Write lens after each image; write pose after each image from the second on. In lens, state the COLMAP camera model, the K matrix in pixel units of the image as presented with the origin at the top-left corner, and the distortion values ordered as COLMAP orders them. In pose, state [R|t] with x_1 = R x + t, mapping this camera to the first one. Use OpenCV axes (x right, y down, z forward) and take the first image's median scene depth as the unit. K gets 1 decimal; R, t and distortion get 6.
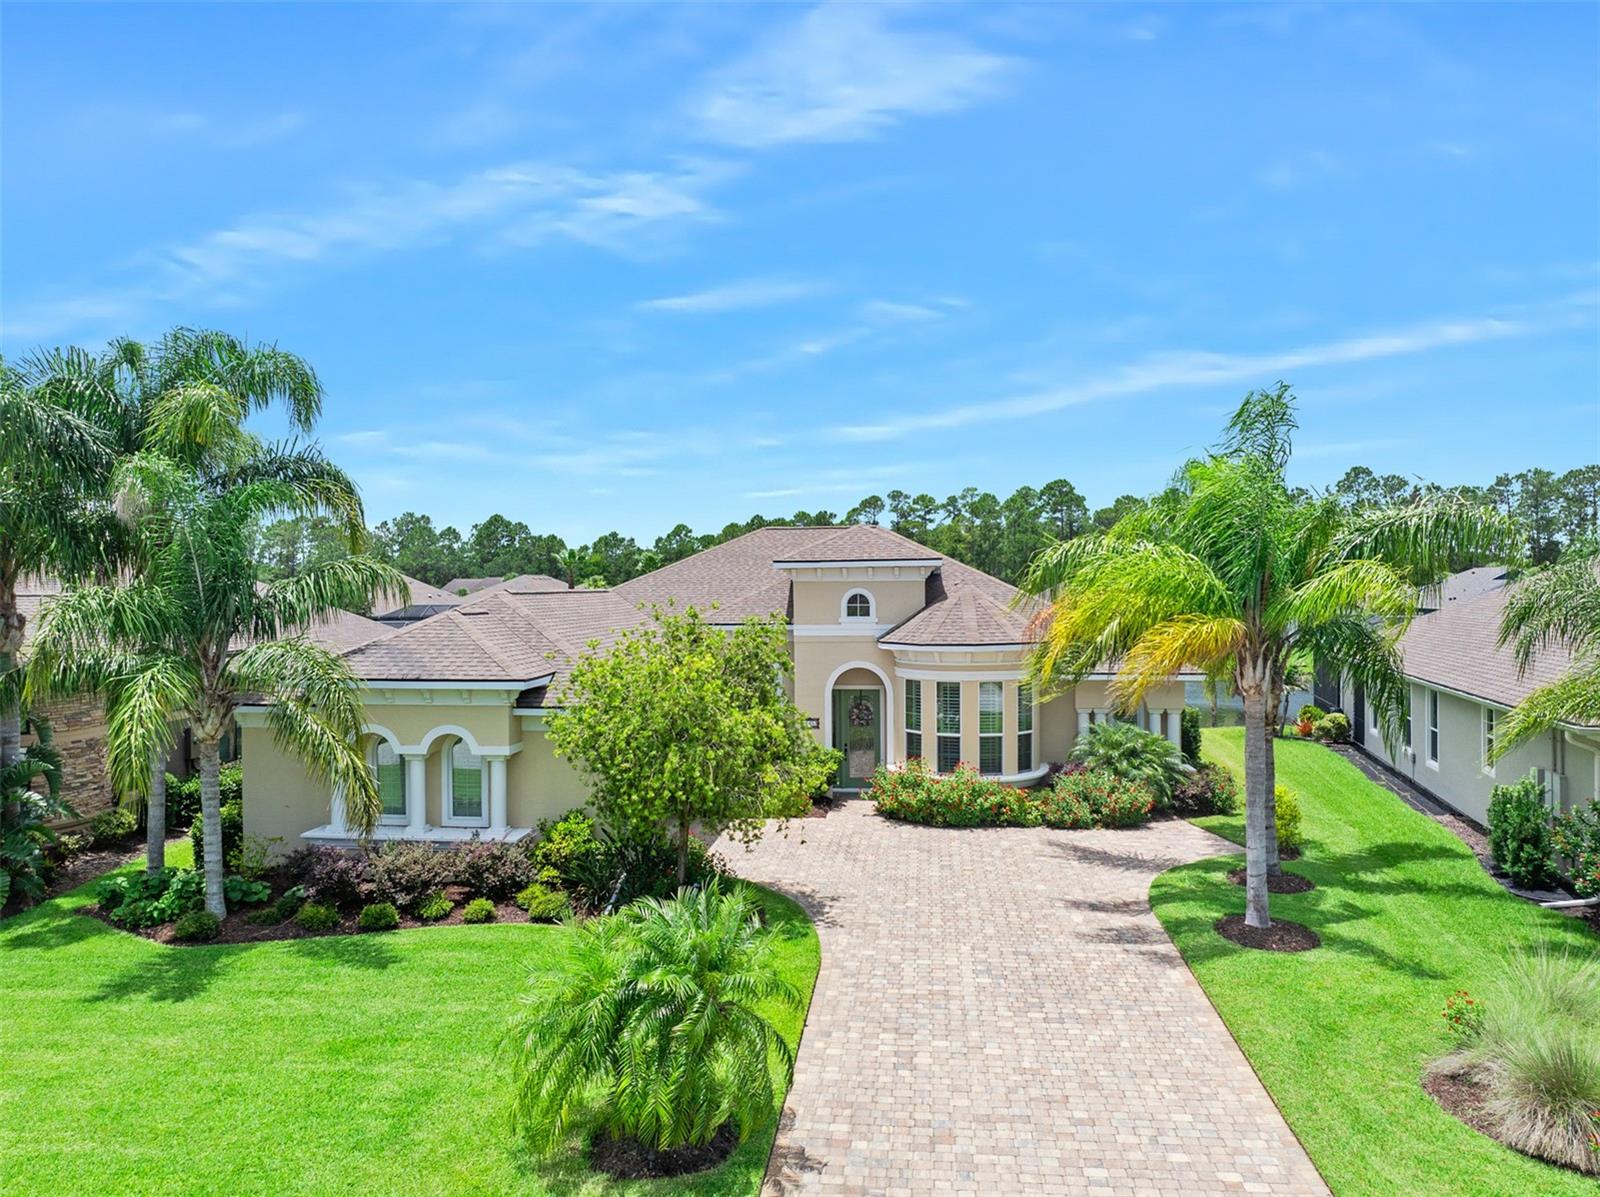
lens RADIAL K [[1139.4, 0, 806.5], [0, 1139.4, 572.0], [0, 0, 1]] dist [-0.038748, -0.004448]
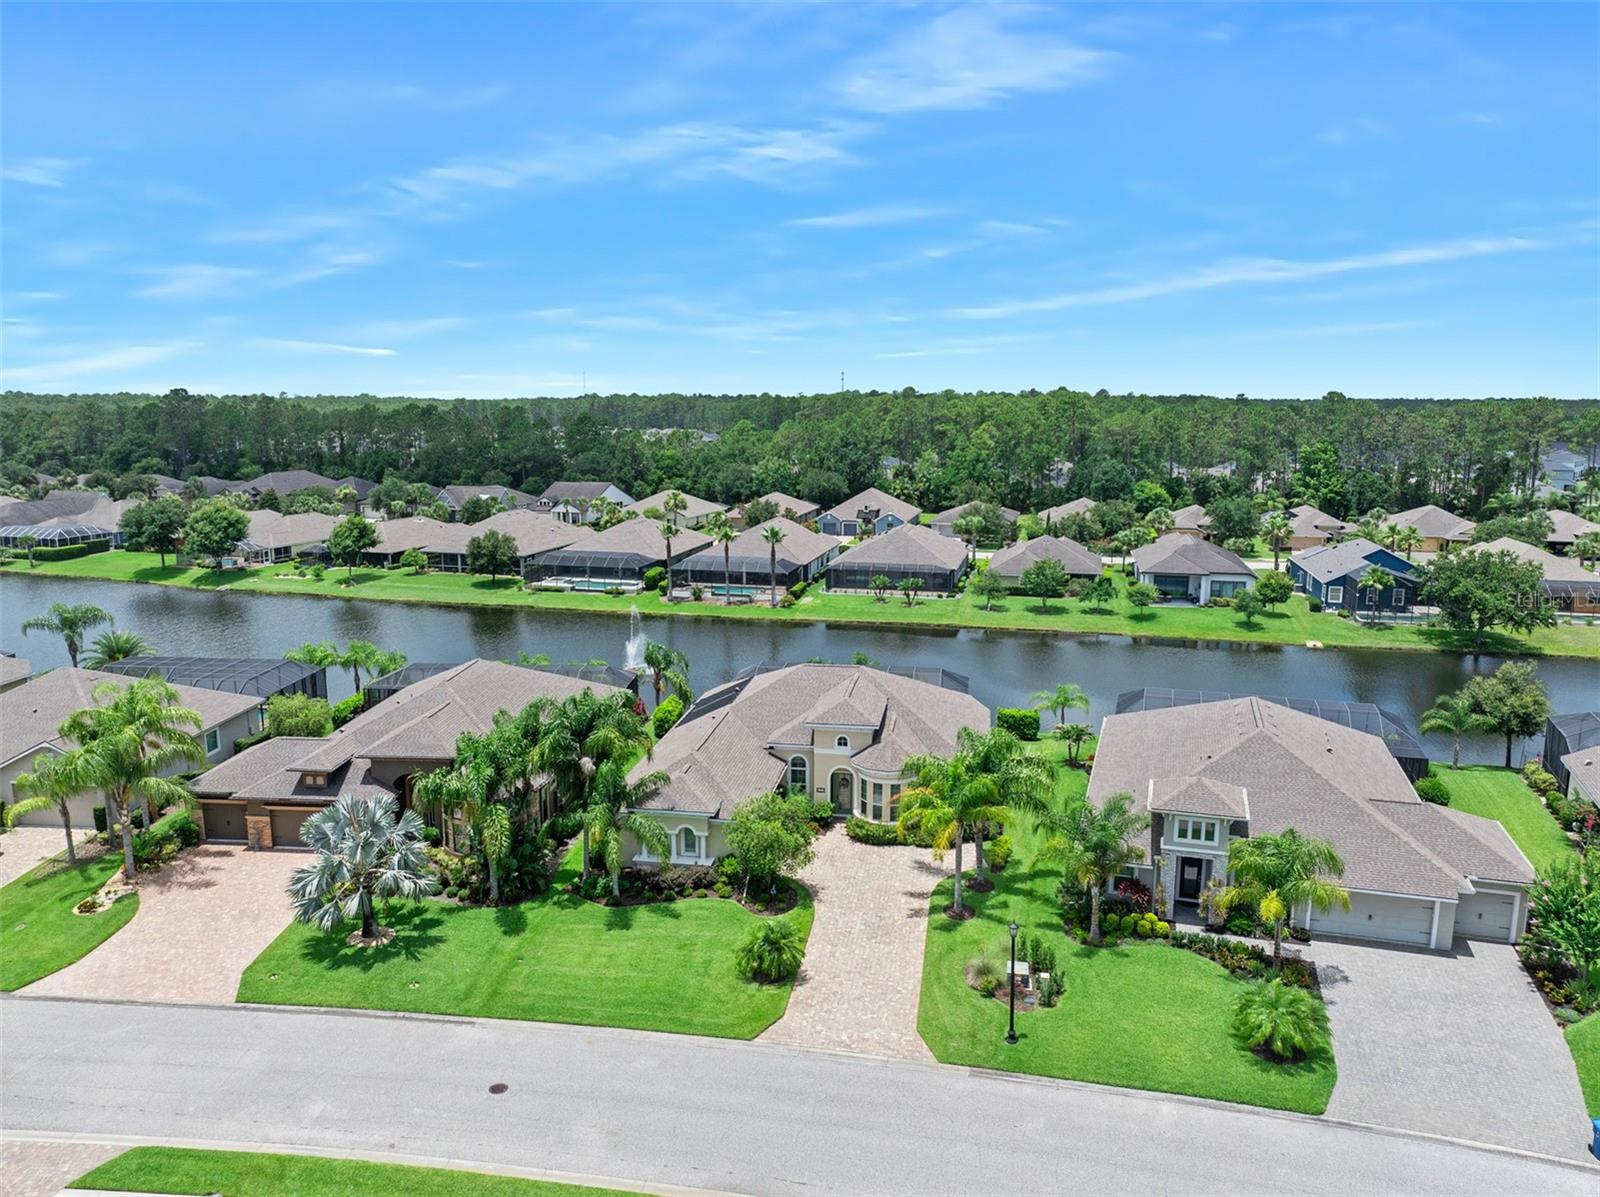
lens RADIAL K [[1139.4, 0, 806.5], [0, 1139.4, 572.0], [0, 0, 1]] dist [-0.038748, -0.004448]
pose [[0.998767, 0.015049, -0.047308, 0.115355], [-0.006671, 0.984989, 0.172487, -1.056516], [0.049194, -0.171959, 0.983875, -1.792005]]
